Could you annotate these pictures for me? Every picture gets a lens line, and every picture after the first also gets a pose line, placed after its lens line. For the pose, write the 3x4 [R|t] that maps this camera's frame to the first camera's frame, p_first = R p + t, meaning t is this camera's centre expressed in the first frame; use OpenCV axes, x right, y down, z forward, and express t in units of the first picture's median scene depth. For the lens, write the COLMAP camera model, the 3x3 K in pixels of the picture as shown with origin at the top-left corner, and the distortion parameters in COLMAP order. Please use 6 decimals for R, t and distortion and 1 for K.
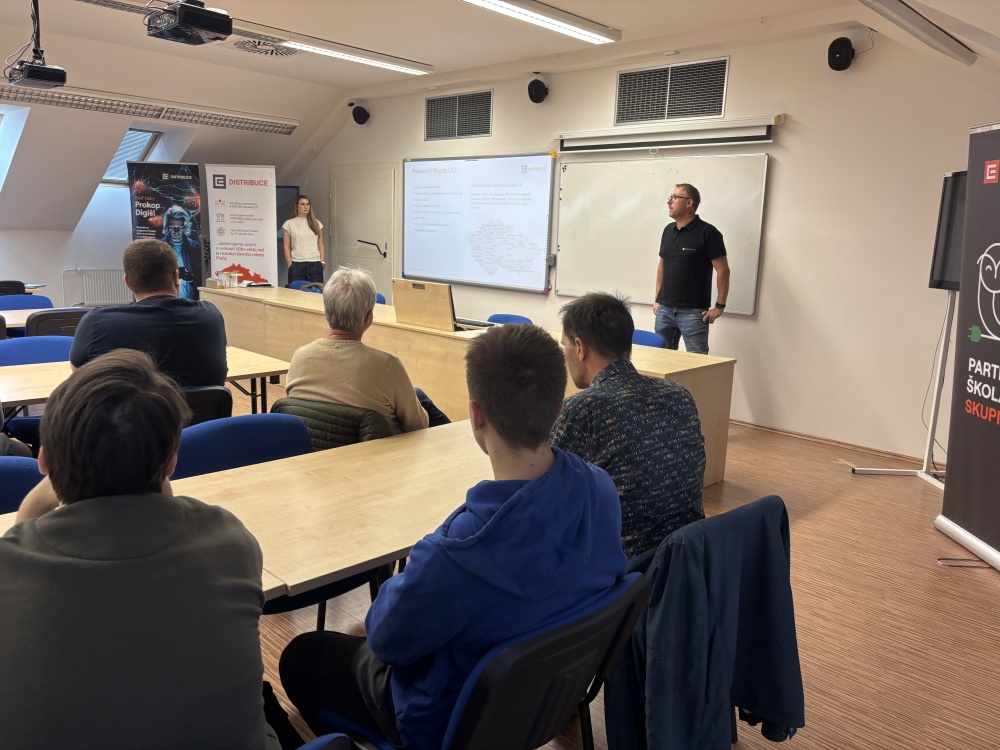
lens RADIAL K [[759.1, 0, 500.0], [0, 759.1, 375.0], [0, 0, 1]] dist [0.009800, -0.008137]
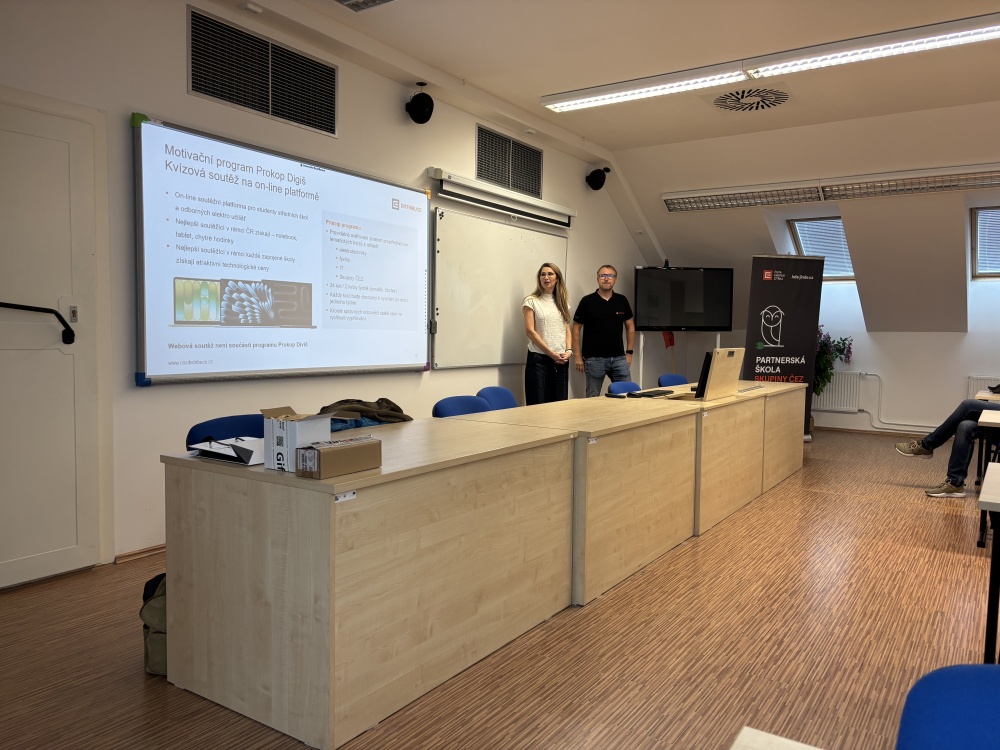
lens RADIAL K [[758.8, 0, 507.9], [0, 758.8, 376.0], [0, 0, 1]] dist [0.015939, -0.023262]
pose [[-0.190338, -0.096278, 0.976986, -0.731785], [0.164253, 0.978028, 0.128380, -0.192869], [-0.967881, 0.184908, -0.170342, 1.086315]]
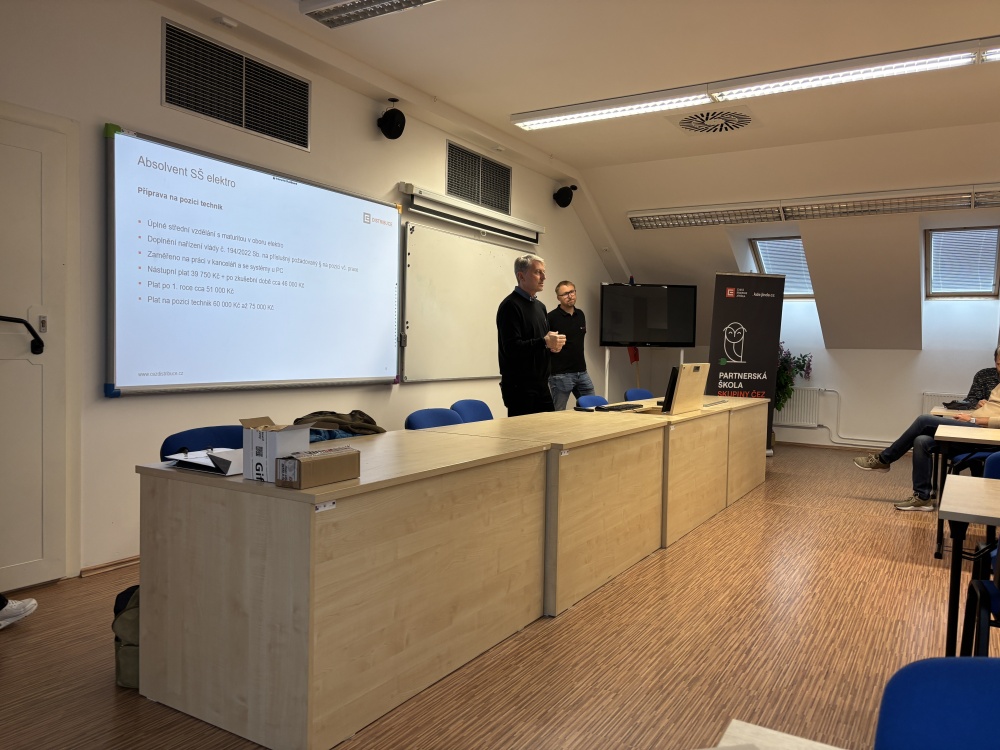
lens RADIAL K [[759.1, 0, 500.0], [0, 759.1, 375.0], [0, 0, 1]] dist [0.009800, -0.008137]
pose [[-0.227446, -0.077132, 0.970731, -0.736346], [0.153927, 0.981478, 0.114051, -0.193445], [-0.961548, 0.175363, -0.211360, 1.094045]]
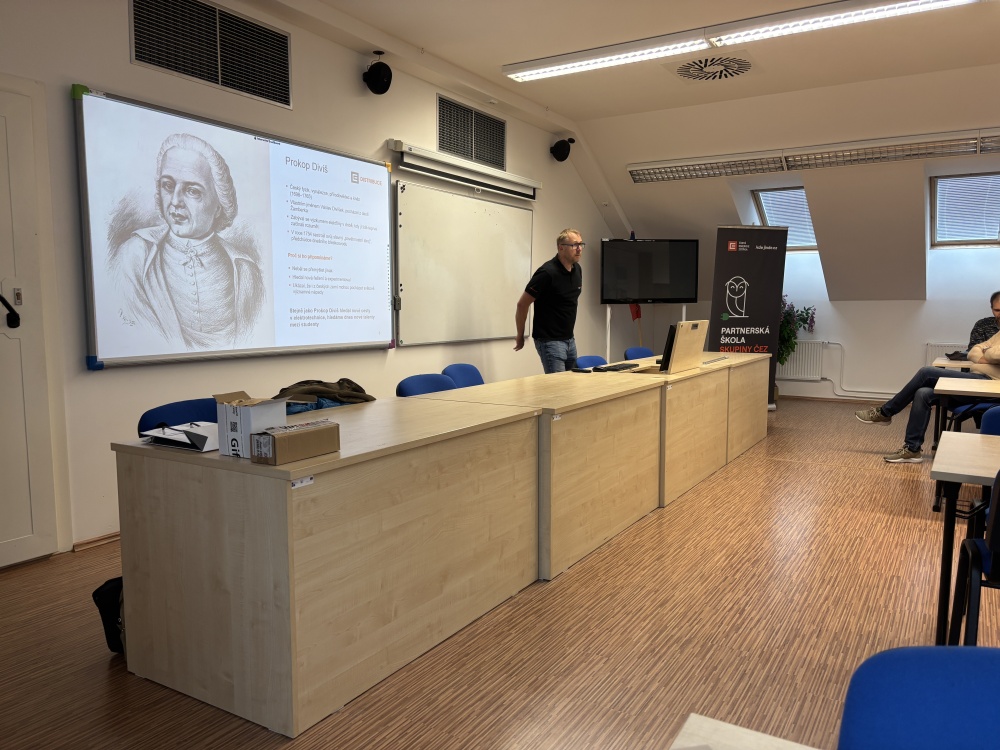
lens RADIAL K [[758.4, 0, 511.0], [0, 758.4, 382.4], [0, 0, 1]] dist [0.006725, -0.001982]
pose [[-0.233482, -0.135511, 0.962872, -0.728096], [0.175033, 0.968209, 0.178705, -0.194220], [-0.956478, 0.210258, -0.202341, 1.080227]]
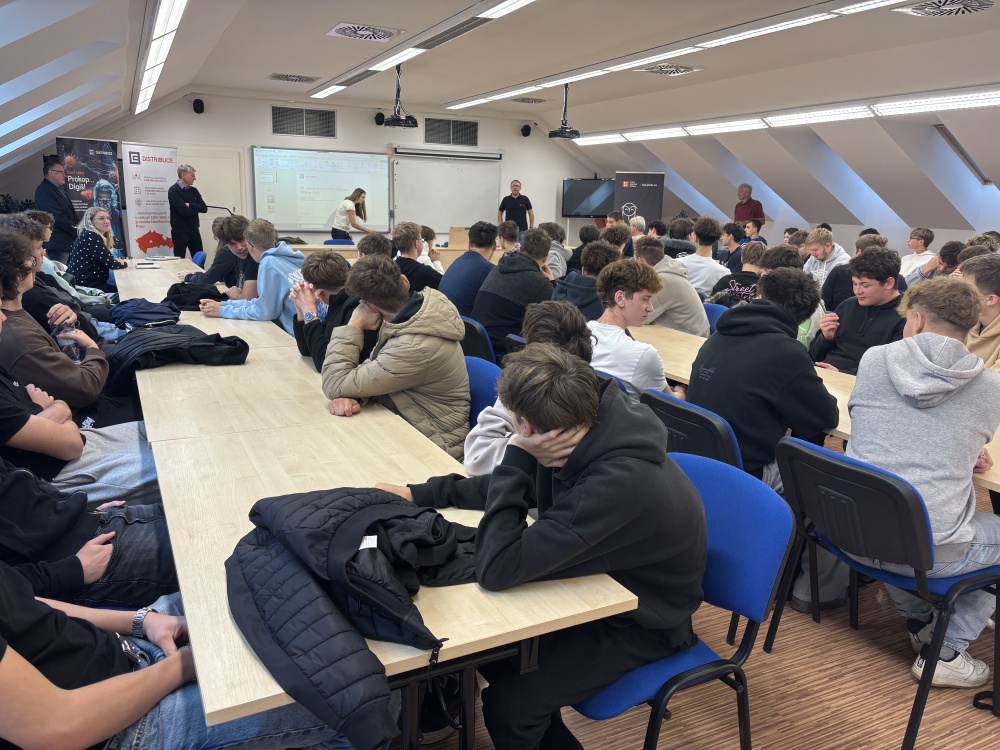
lens RADIAL K [[758.8, 0, 507.9], [0, 758.8, 376.0], [0, 0, 1]] dist [0.015939, -0.023262]
pose [[0.326892, -0.240624, 0.913915, -1.623414], [0.165006, 0.966721, 0.195508, -0.087335], [-0.930545, 0.086892, 0.355718, 0.132147]]
